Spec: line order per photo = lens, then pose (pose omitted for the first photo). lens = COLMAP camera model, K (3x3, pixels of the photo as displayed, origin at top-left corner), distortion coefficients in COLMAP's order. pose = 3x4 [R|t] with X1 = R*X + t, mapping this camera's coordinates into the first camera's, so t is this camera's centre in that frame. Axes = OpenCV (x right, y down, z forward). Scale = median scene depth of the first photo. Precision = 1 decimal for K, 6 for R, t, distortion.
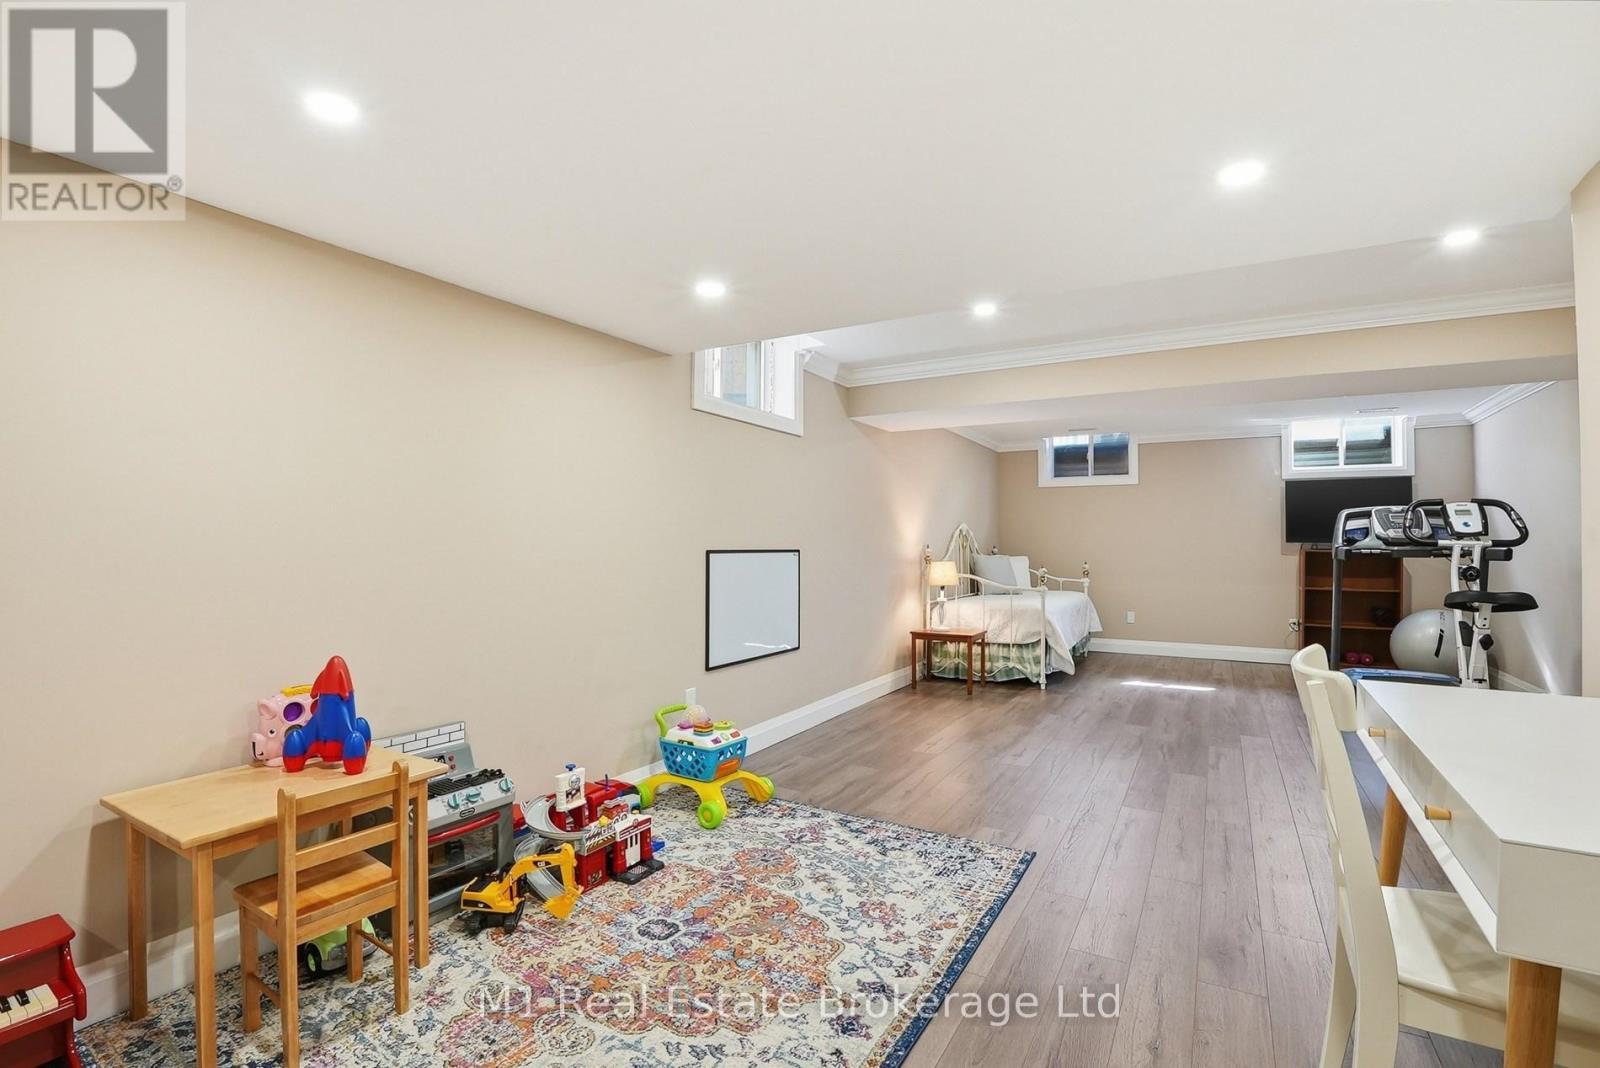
lens RADIAL K [[708.3, 0, 800.0], [0, 708.3, 534.0], [0, 0, 1]] dist [-0.075160, 0.022285]
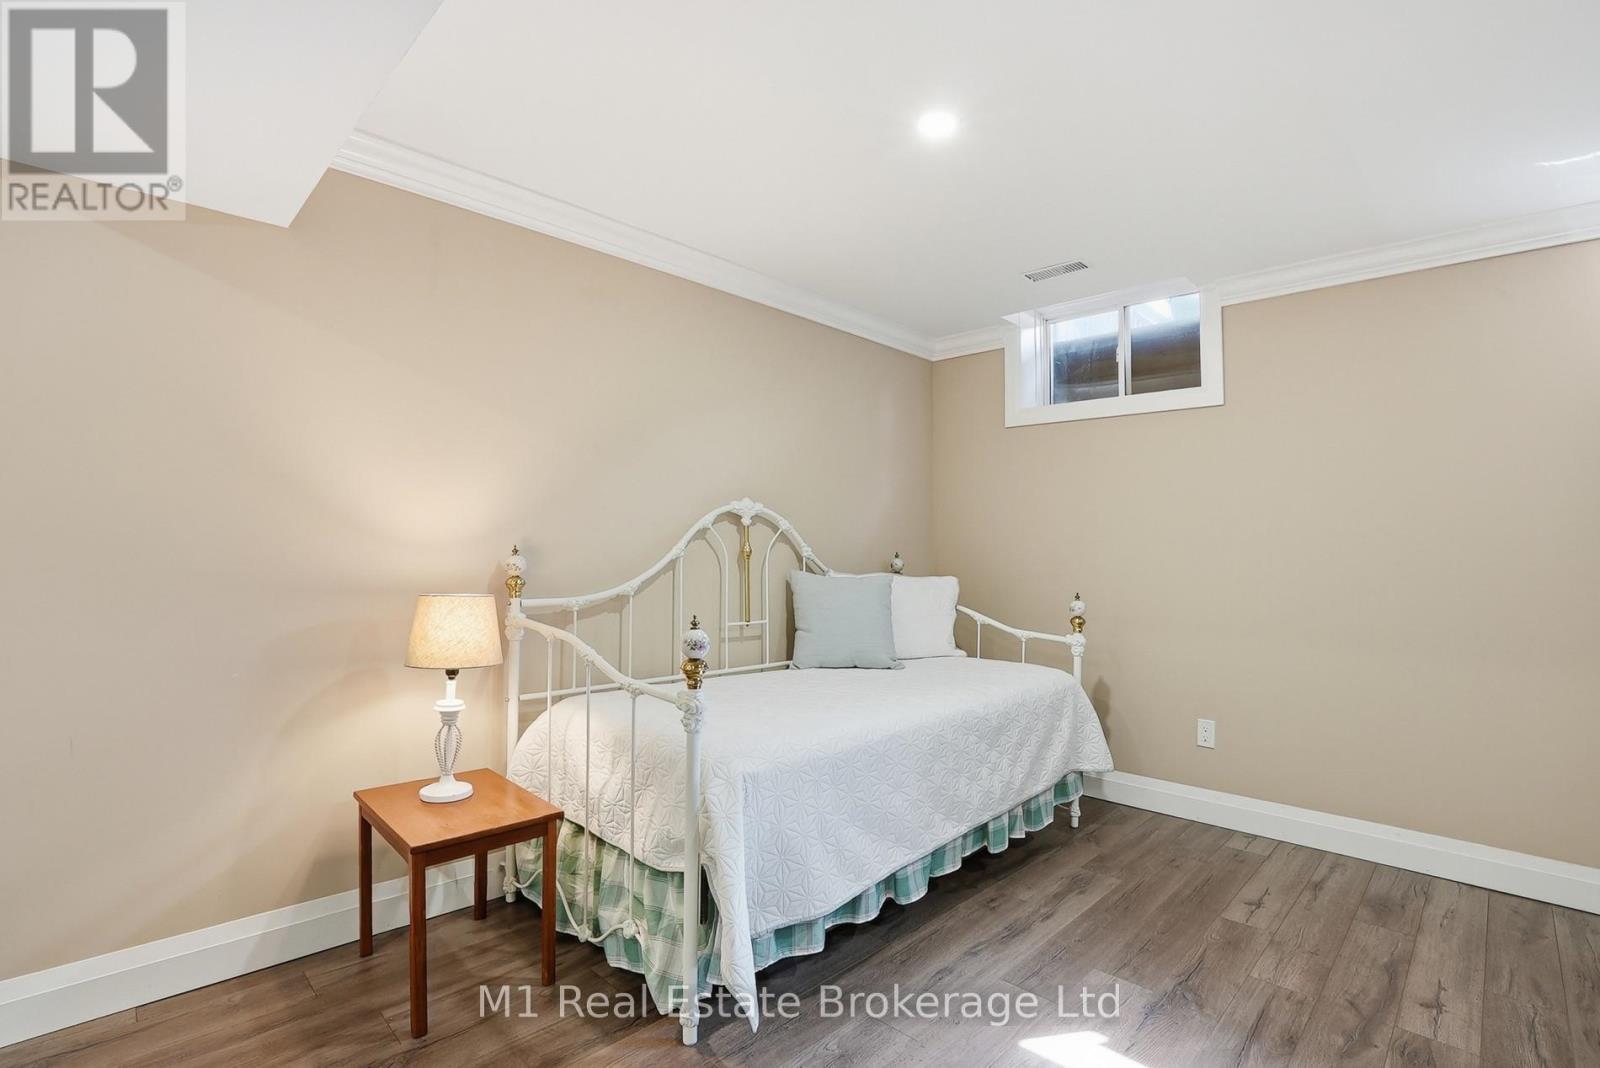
lens RADIAL K [[708.3, 0, 800.0], [0, 708.3, 534.0], [0, 0, 1]] dist [-0.075160, 0.022285]
pose [[0.967719, 0.001386, -0.252026, 0.354789], [-0.003946, 0.999946, -0.009651, 0.008832], [0.251999, 0.010334, 0.967672, 0.561438]]
